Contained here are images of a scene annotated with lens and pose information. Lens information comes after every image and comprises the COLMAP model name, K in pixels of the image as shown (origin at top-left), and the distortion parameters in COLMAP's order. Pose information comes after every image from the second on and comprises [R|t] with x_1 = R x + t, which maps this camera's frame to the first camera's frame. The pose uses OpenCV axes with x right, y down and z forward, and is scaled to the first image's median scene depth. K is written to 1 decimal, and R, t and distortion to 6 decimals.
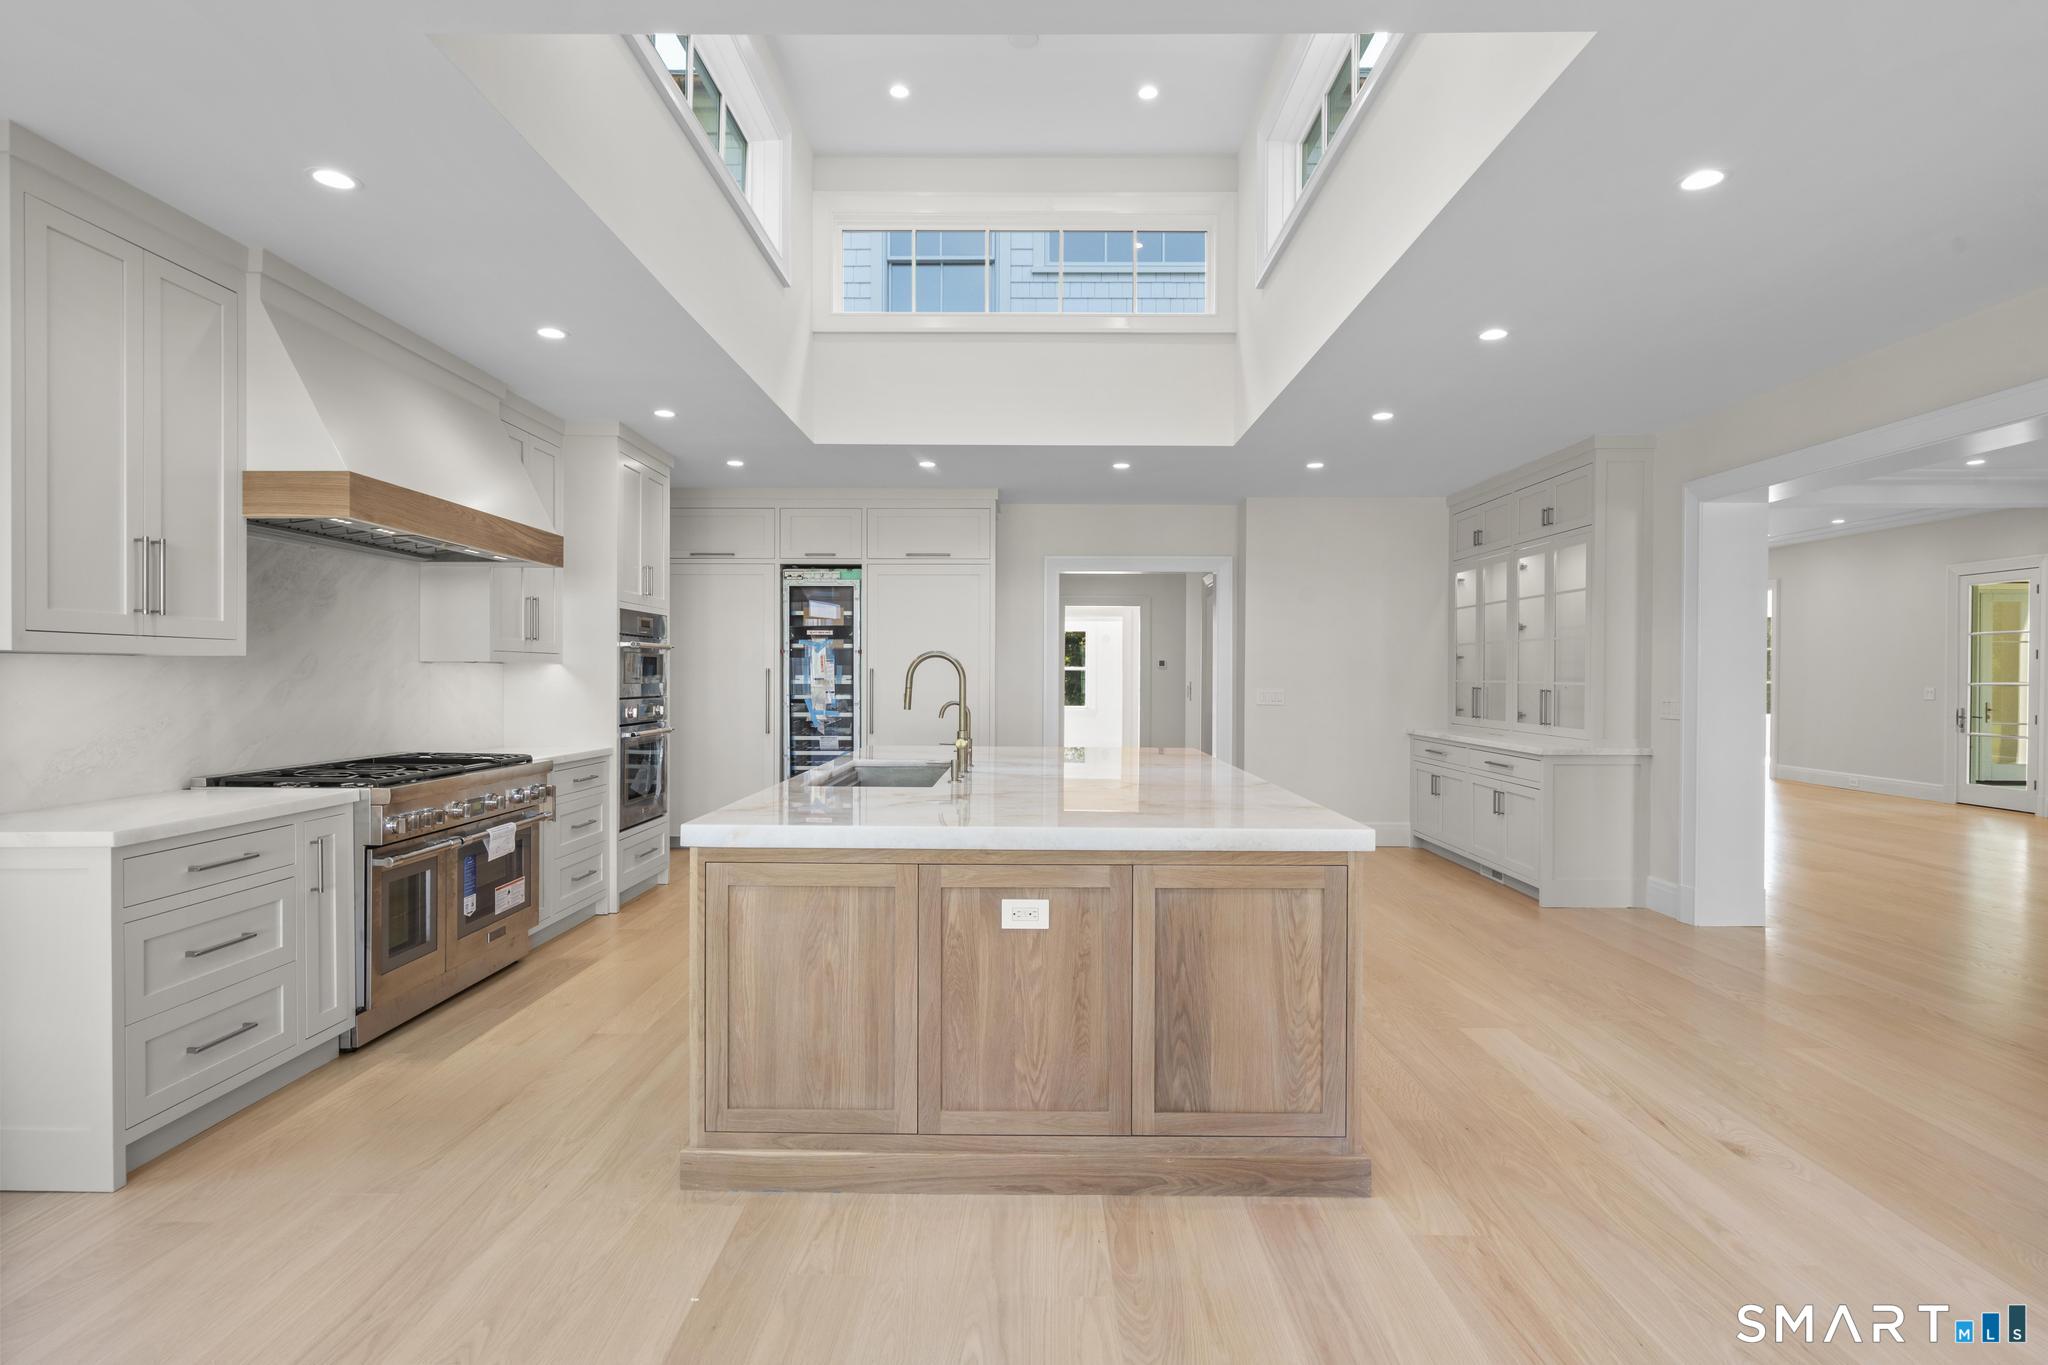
lens RADIAL K [[1043.8, 0, 1024.0], [0, 1043.8, 682.5], [0, 0, 1]] dist [0.000265, -0.000146]
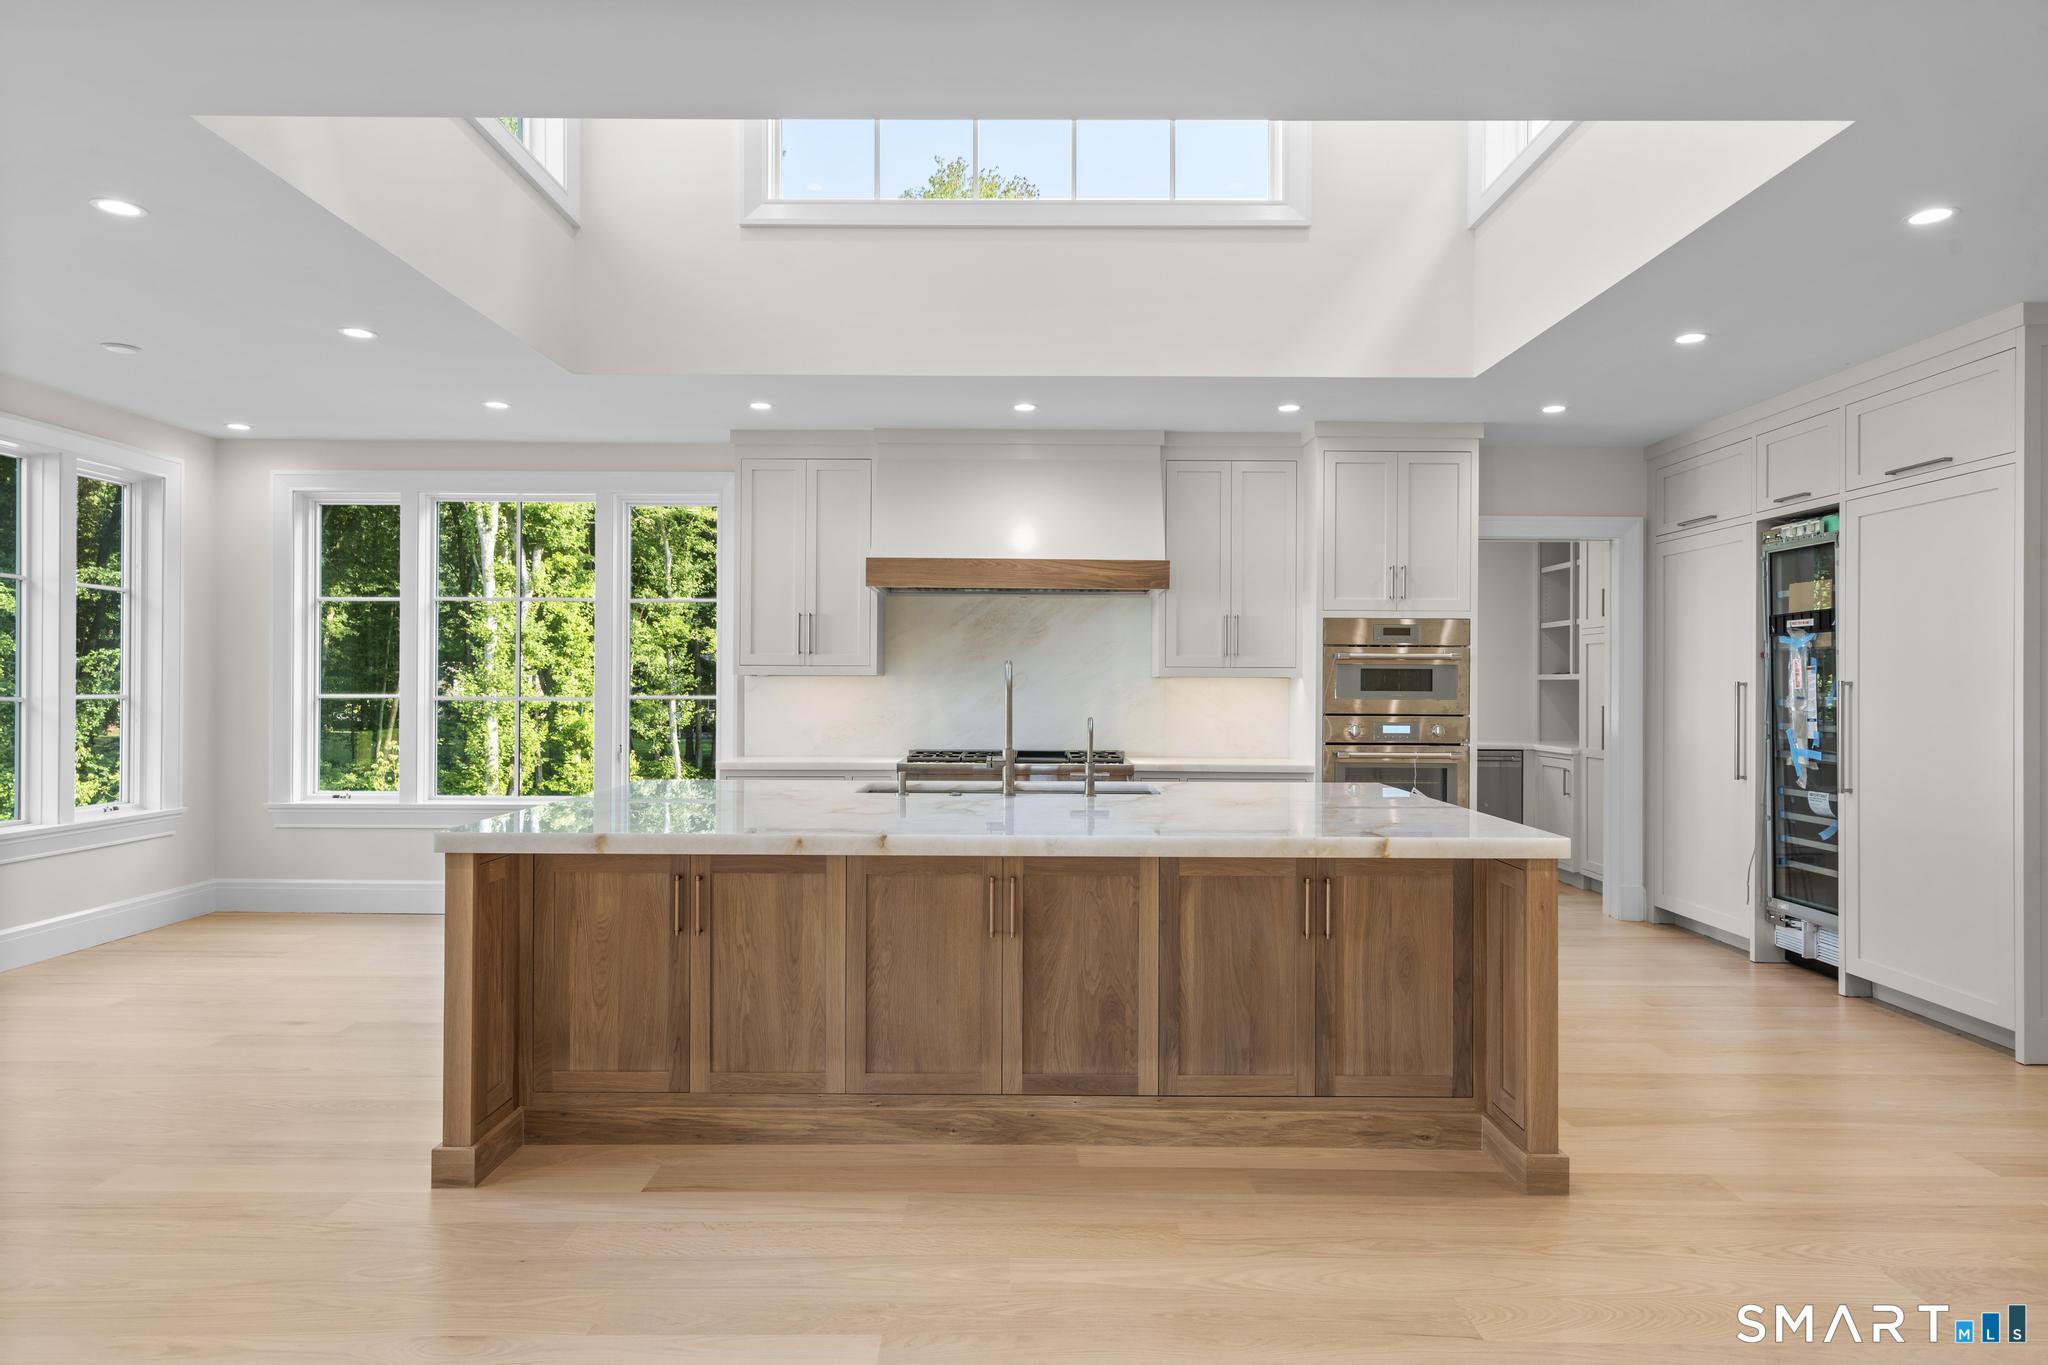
lens RADIAL K [[1238.5, 0, 1024.0], [0, 1238.5, 682.5], [0, 0, 1]] dist [0.001797, -0.000602]
pose [[0.008186, -0.005283, -0.999953, 0.535810], [-0.012706, 0.999905, -0.005387, -0.003070], [0.999886, 0.012749, 0.008119, 0.536139]]
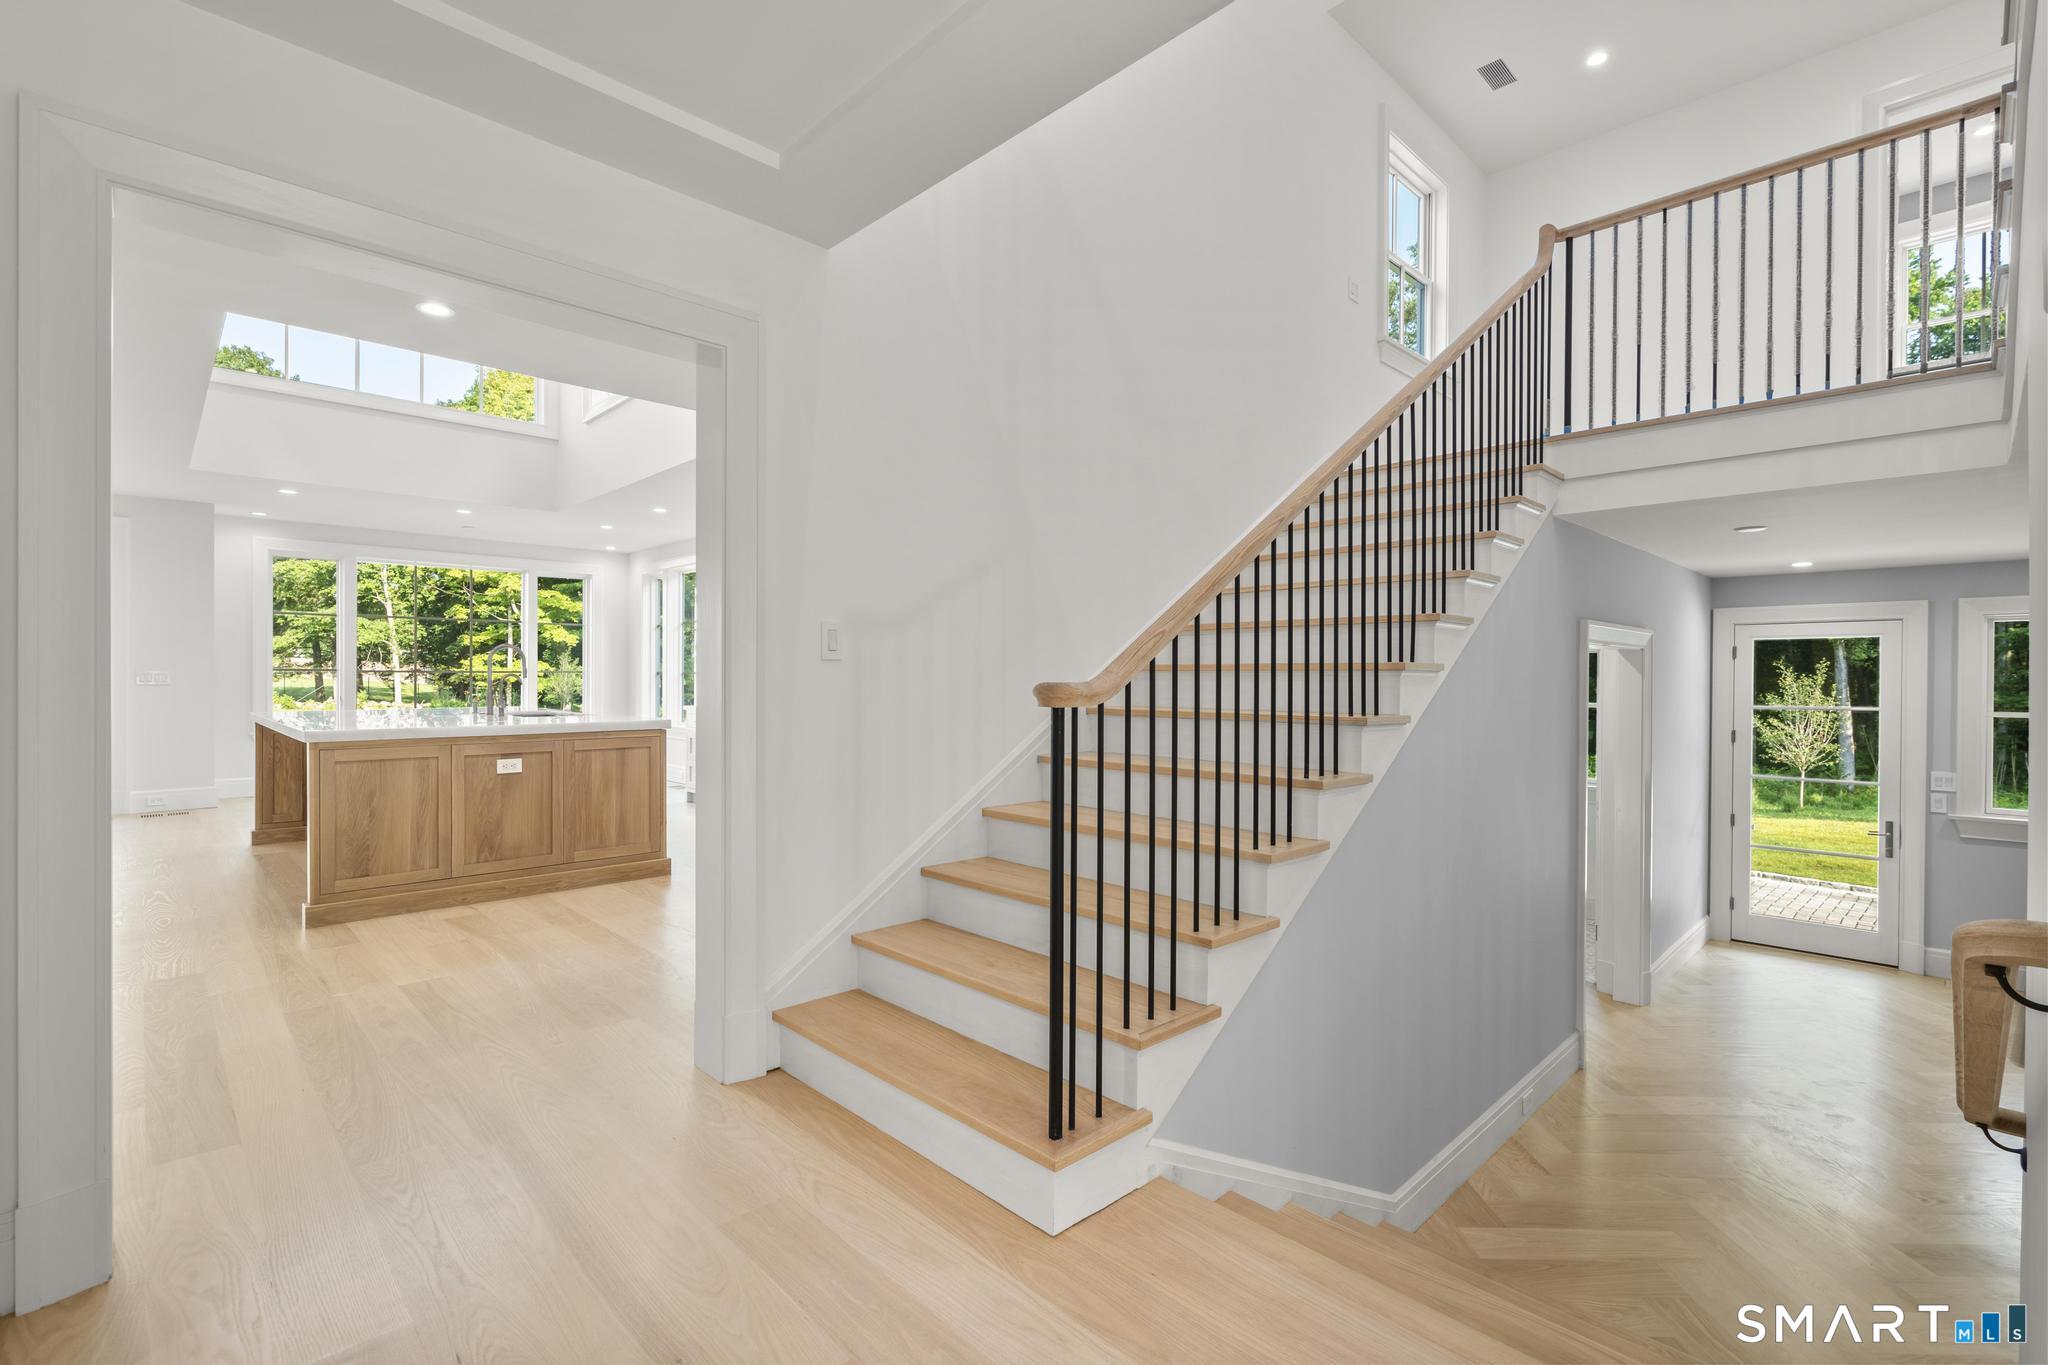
lens RADIAL K [[922.8, 0, 1024.0], [0, 922.8, 682.5], [0, 0, 1]] dist [0.000886, 0.000990]
pose [[-0.711683, -0.001275, -0.702500, 0.202313], [-0.011793, 0.999879, 0.010133, 0.003939], [0.702402, 0.015496, -0.711612, 1.433436]]
